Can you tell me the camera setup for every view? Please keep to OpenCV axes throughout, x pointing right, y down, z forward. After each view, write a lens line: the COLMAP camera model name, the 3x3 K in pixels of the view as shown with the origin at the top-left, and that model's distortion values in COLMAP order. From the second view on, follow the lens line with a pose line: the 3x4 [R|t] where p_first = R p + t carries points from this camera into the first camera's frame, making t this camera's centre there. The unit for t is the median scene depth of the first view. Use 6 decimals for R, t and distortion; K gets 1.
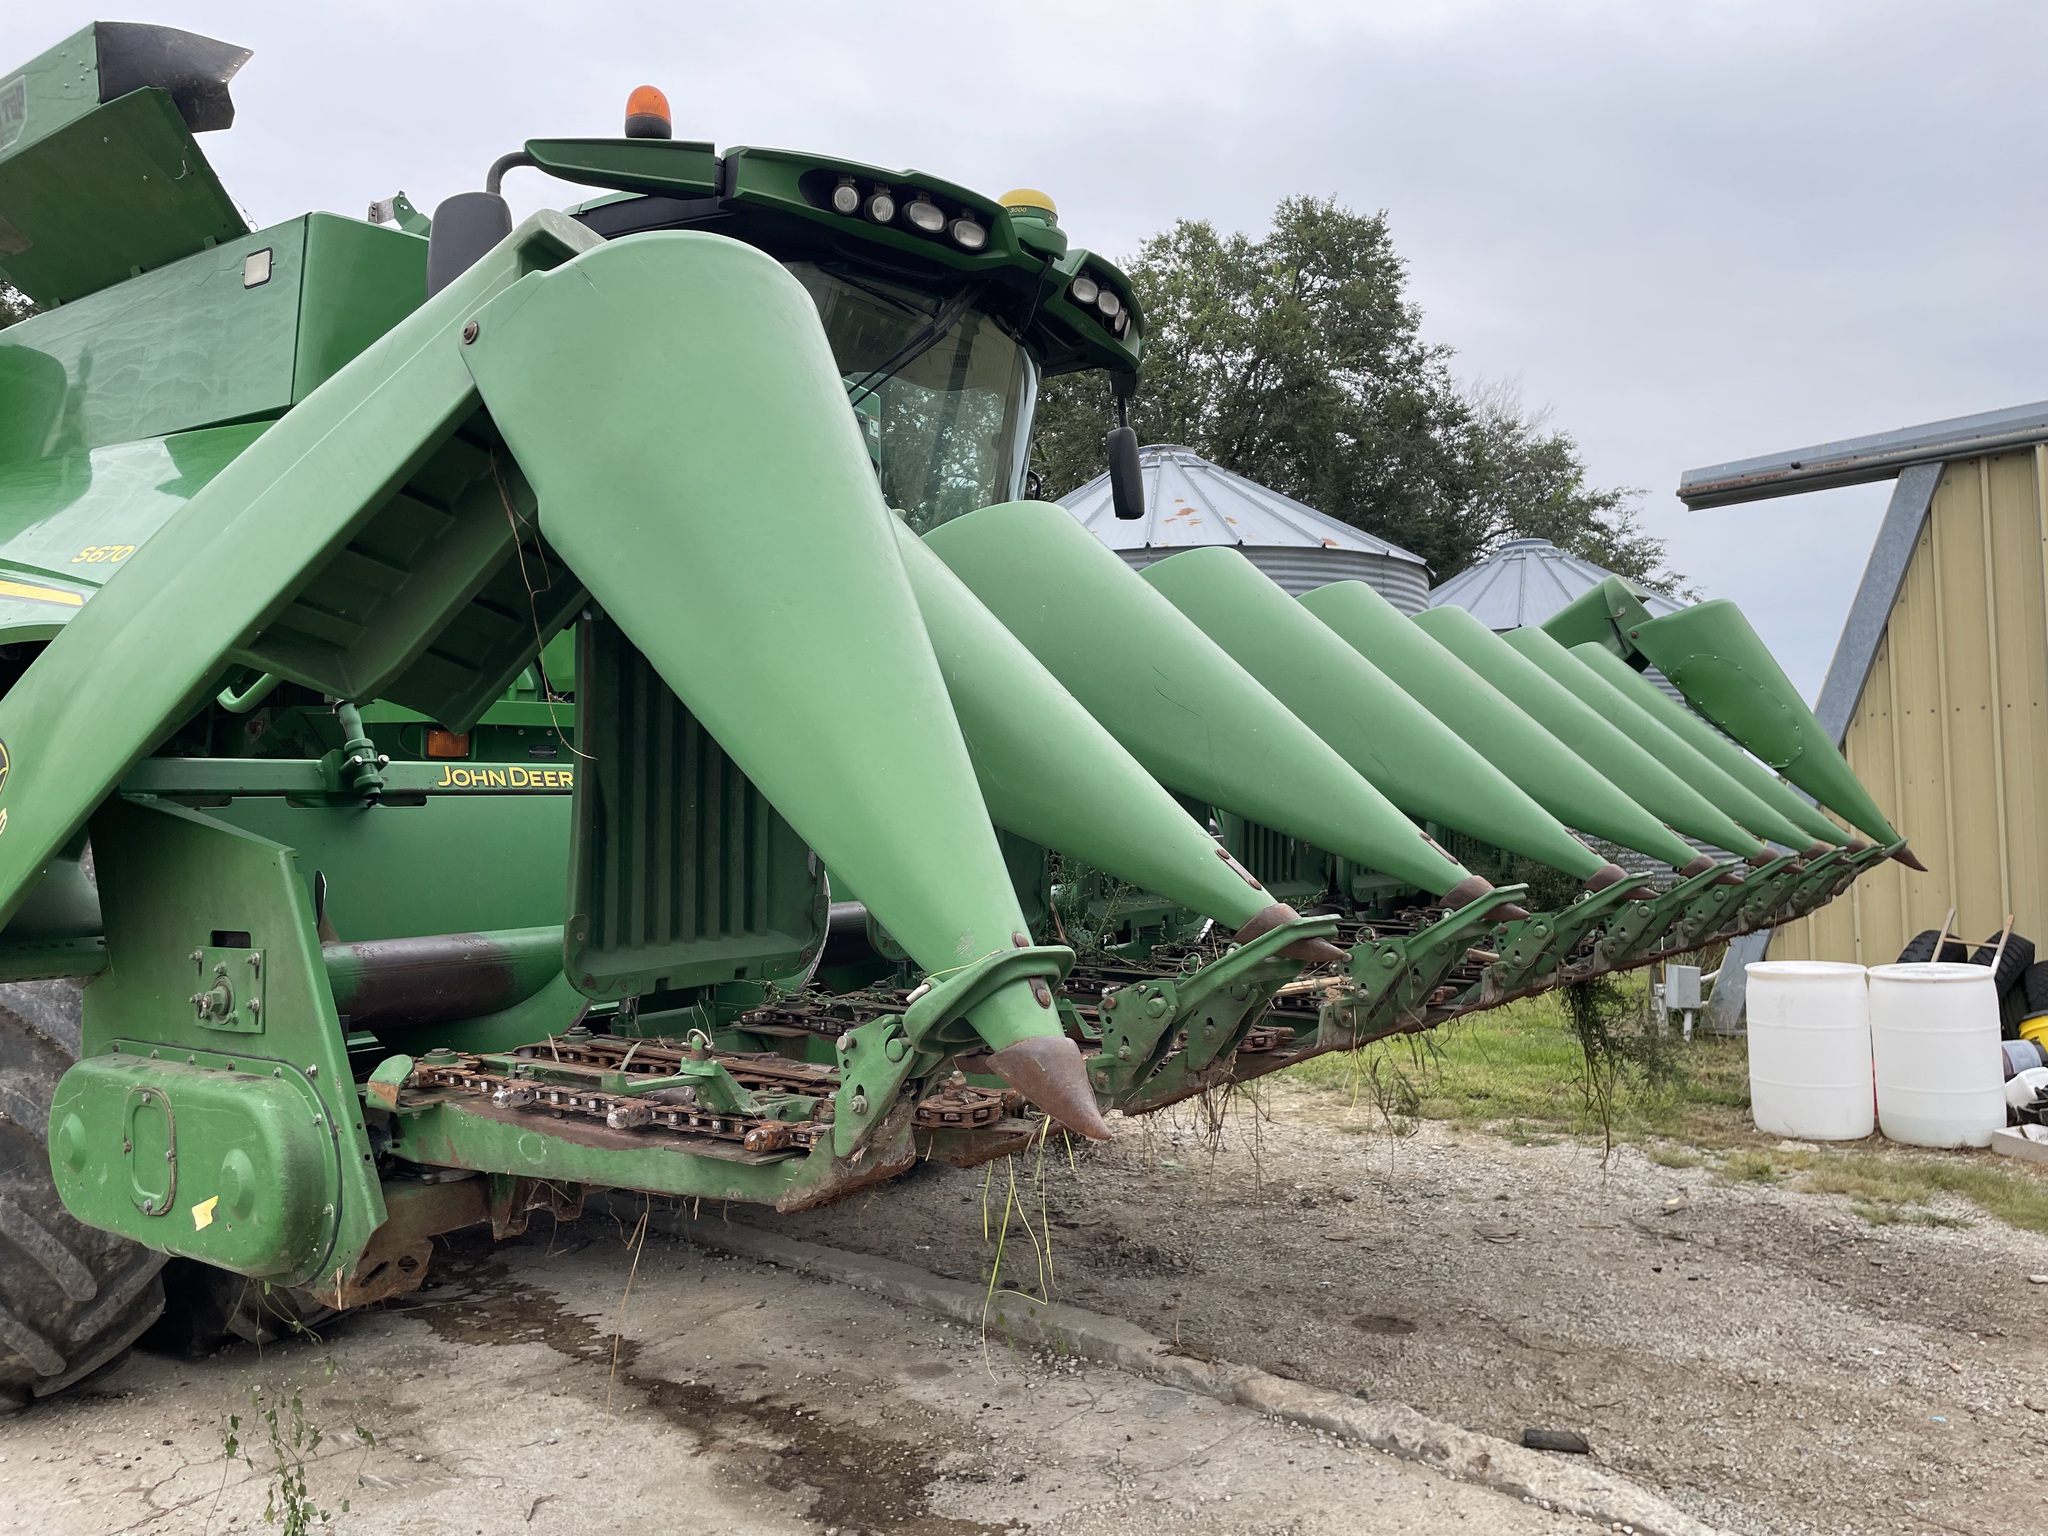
lens RADIAL K [[1567.4, 0, 1027.3], [0, 1567.4, 770.5], [0, 0, 1]] dist [0.064678, -0.098146]
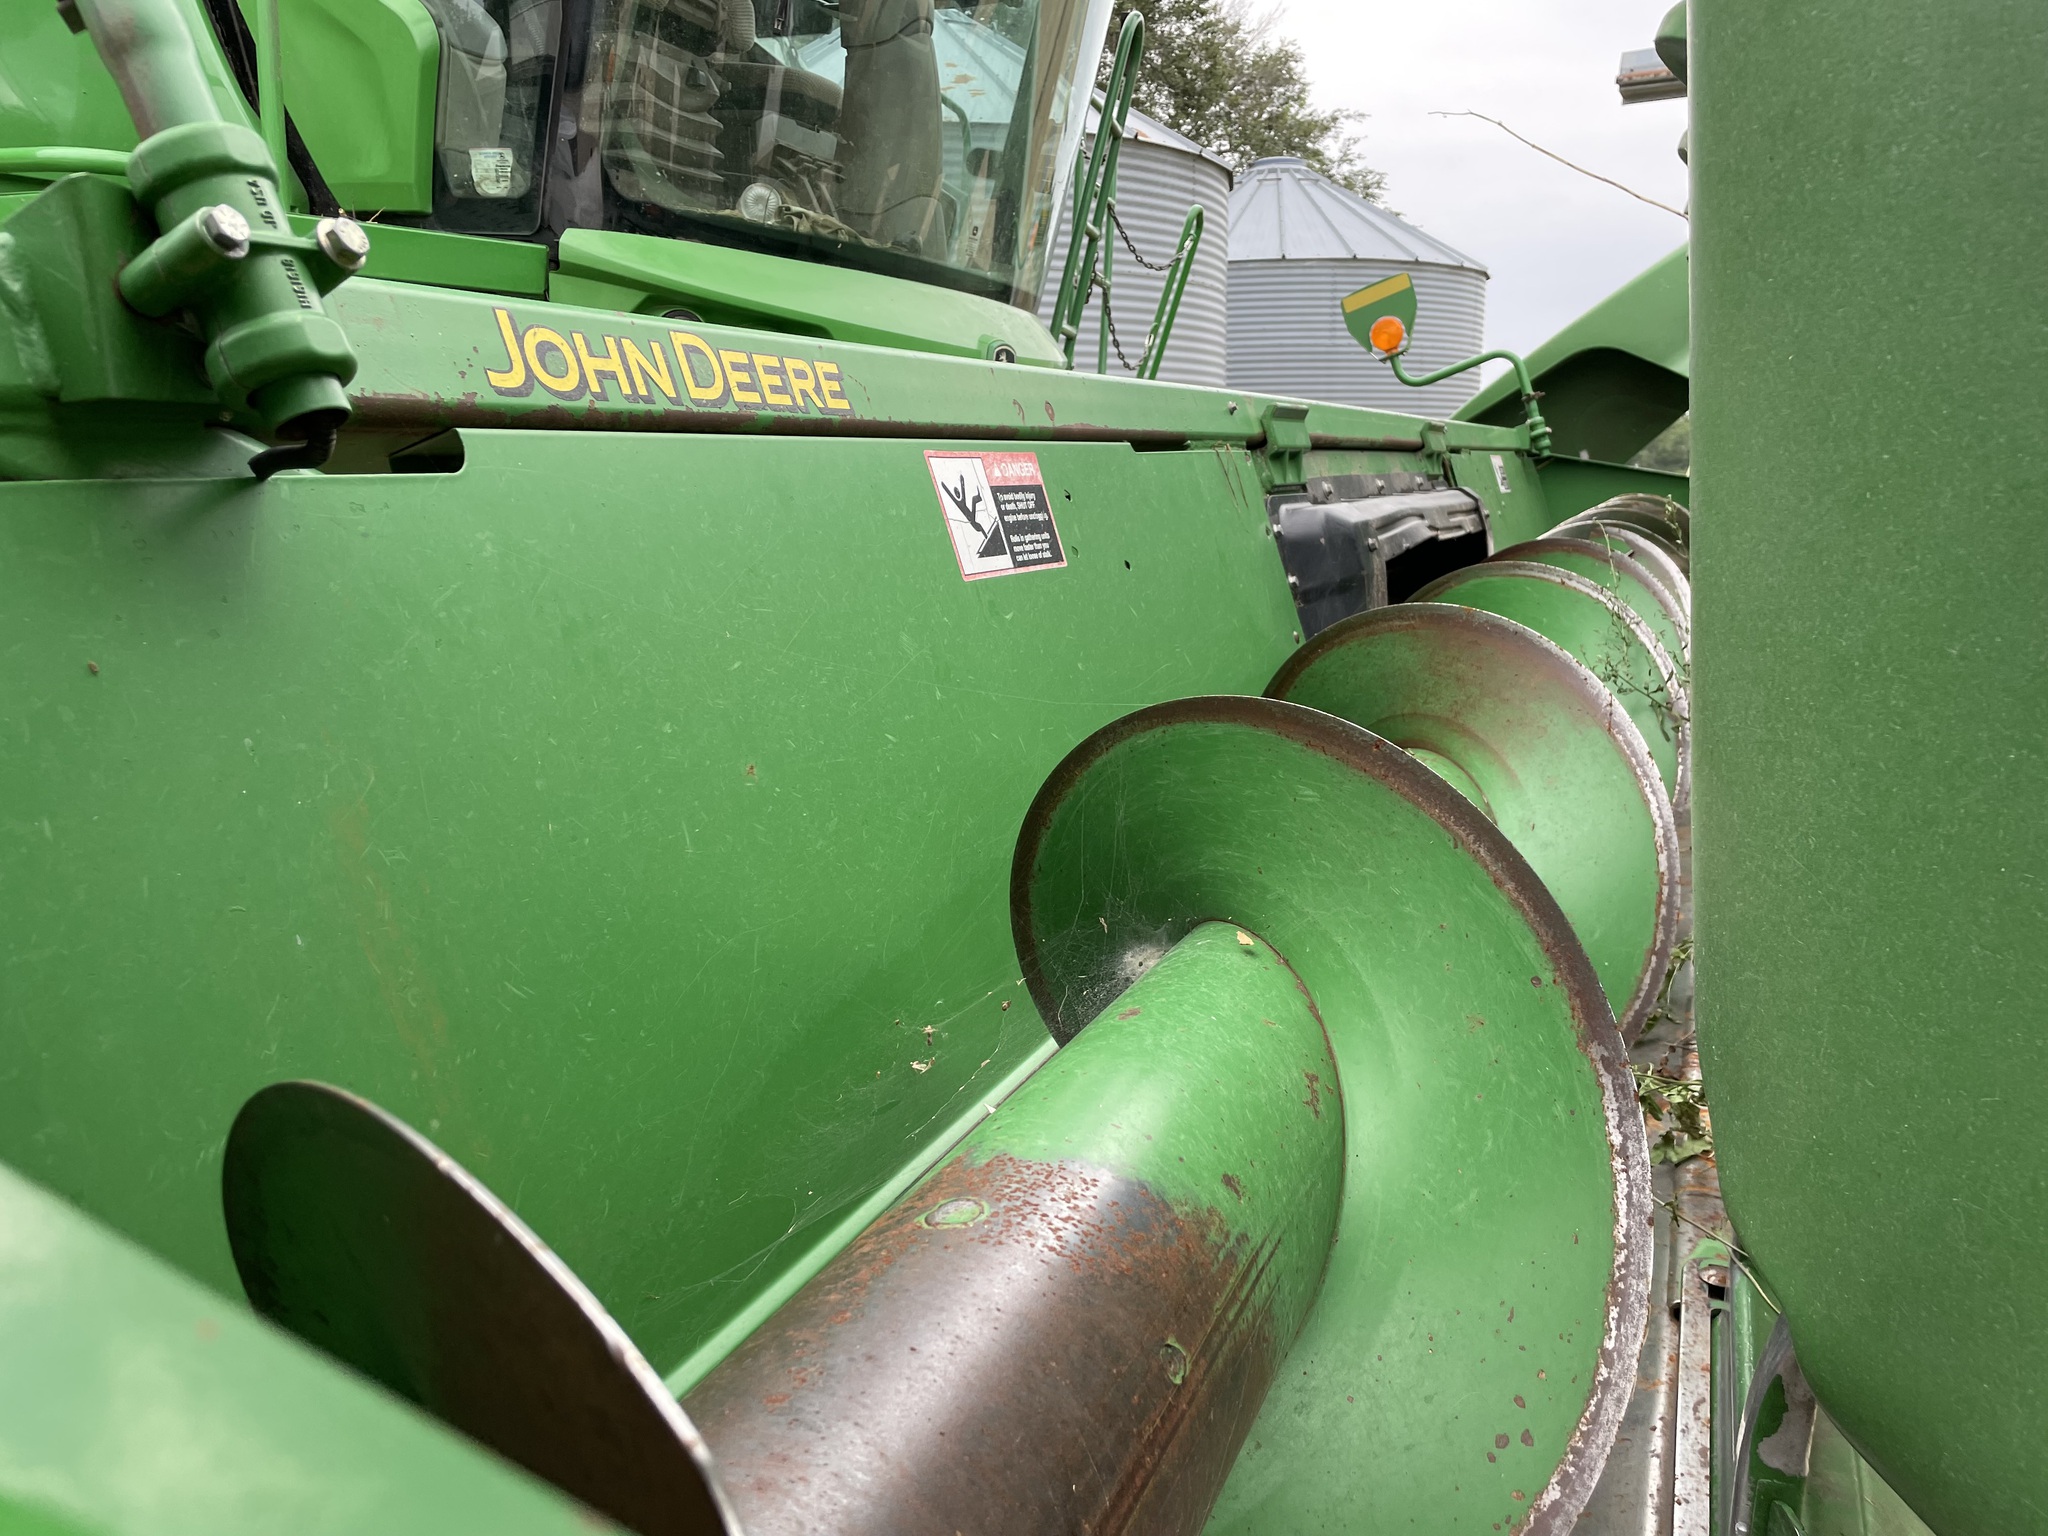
lens RADIAL K [[1567.4, 0, 1024.9], [0, 1567.4, 768.3], [0, 0, 1]] dist [0.064678, -0.098146]
pose [[0.972380, -0.032270, 0.231164, -0.069546], [-0.019210, 0.975971, 0.217050, 0.002459], [-0.232613, -0.215496, 0.948395, 0.145027]]
